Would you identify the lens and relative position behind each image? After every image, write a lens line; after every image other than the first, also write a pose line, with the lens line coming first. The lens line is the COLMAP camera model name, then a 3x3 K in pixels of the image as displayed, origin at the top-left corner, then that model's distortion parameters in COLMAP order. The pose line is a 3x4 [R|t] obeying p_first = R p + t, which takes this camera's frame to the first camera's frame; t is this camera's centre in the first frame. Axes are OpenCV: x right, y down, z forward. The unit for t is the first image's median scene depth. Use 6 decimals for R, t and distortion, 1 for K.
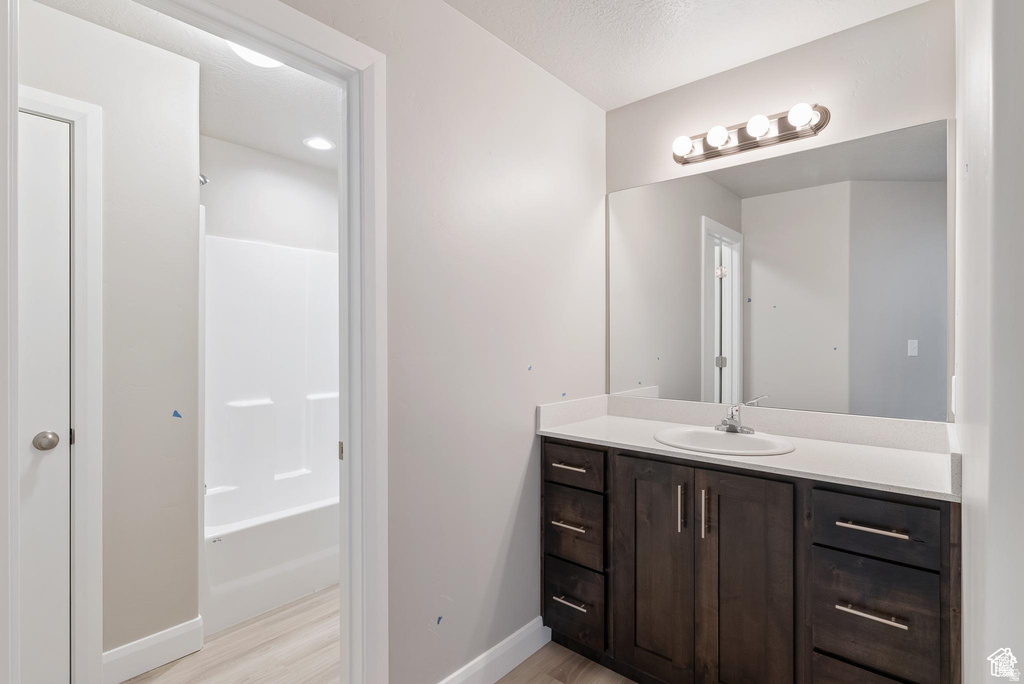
lens RADIAL K [[494.2, 0, 514.4], [0, 494.2, 341.2], [0, 0, 1]] dist [0.004219, 0.001282]
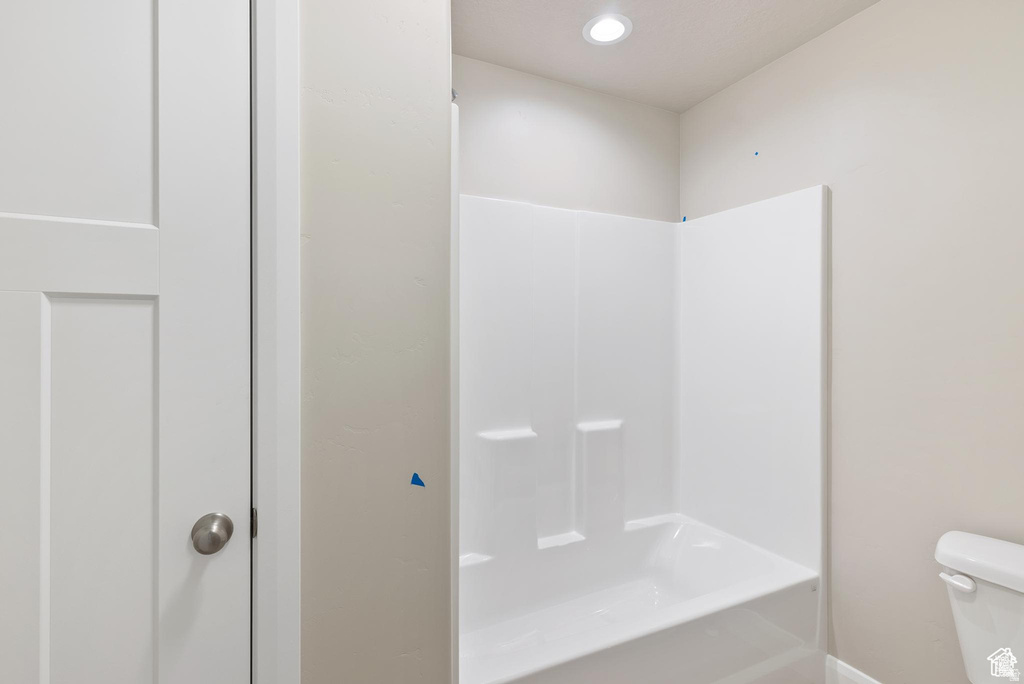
lens RADIAL K [[494.2, 0, 511.5], [0, 494.2, 341.9], [0, 0, 1]] dist [0.004219, 0.001282]
pose [[0.917602, -0.004398, -0.397476, -0.372544], [0.002536, 0.999983, -0.005210, 0.000311], [0.397492, 0.003773, 0.917598, 0.545993]]
